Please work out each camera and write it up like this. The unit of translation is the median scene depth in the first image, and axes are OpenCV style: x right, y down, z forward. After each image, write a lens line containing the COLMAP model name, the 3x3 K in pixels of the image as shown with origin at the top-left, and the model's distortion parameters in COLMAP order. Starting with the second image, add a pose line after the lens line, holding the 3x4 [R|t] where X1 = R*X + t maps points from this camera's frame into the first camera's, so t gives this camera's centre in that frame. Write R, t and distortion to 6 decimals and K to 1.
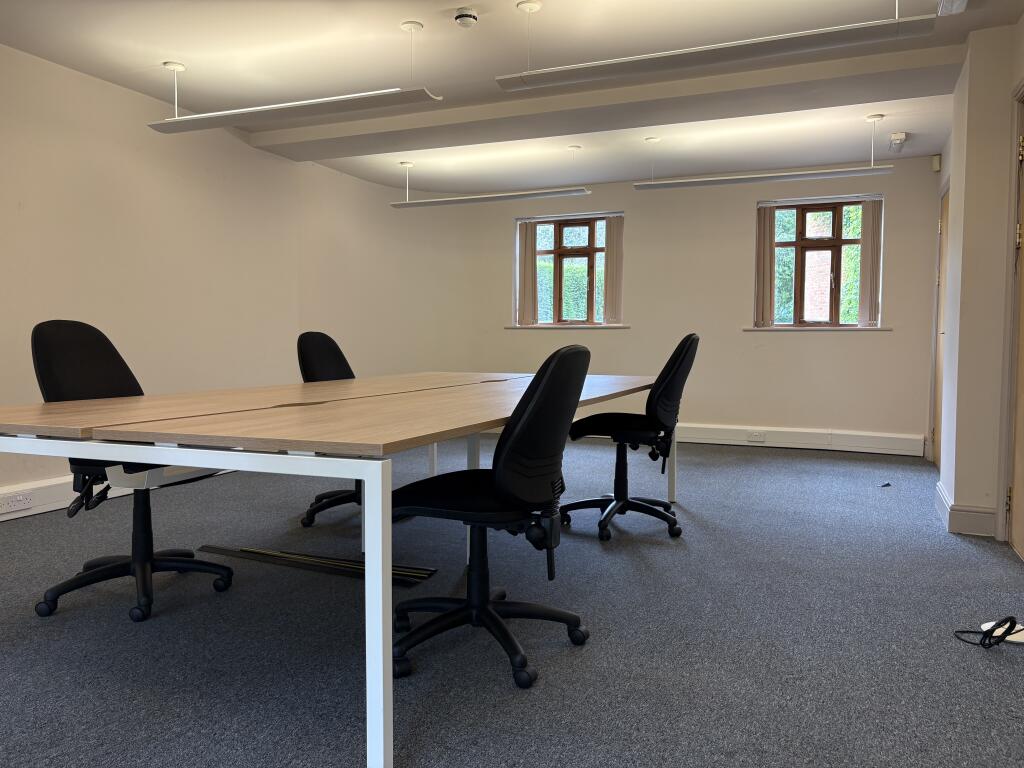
lens RADIAL K [[774.3, 0, 517.8], [0, 774.3, 377.5], [0, 0, 1]] dist [0.037262, -0.039106]
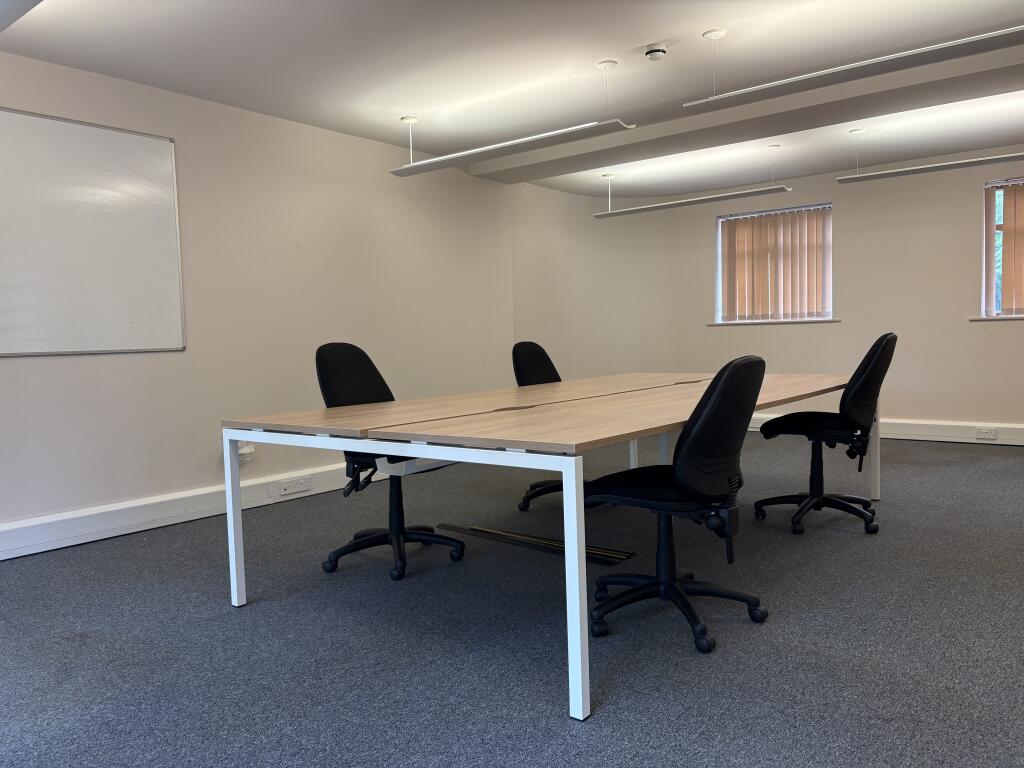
lens RADIAL K [[774.3, 0, 517.8], [0, 774.3, 377.5], [0, 0, 1]] dist [0.037262, -0.039106]
pose [[0.963120, -0.015371, -0.268633, 0.047145], [0.017669, 0.999825, 0.006137, -0.020324], [0.268492, -0.010658, 0.963223, -0.154922]]
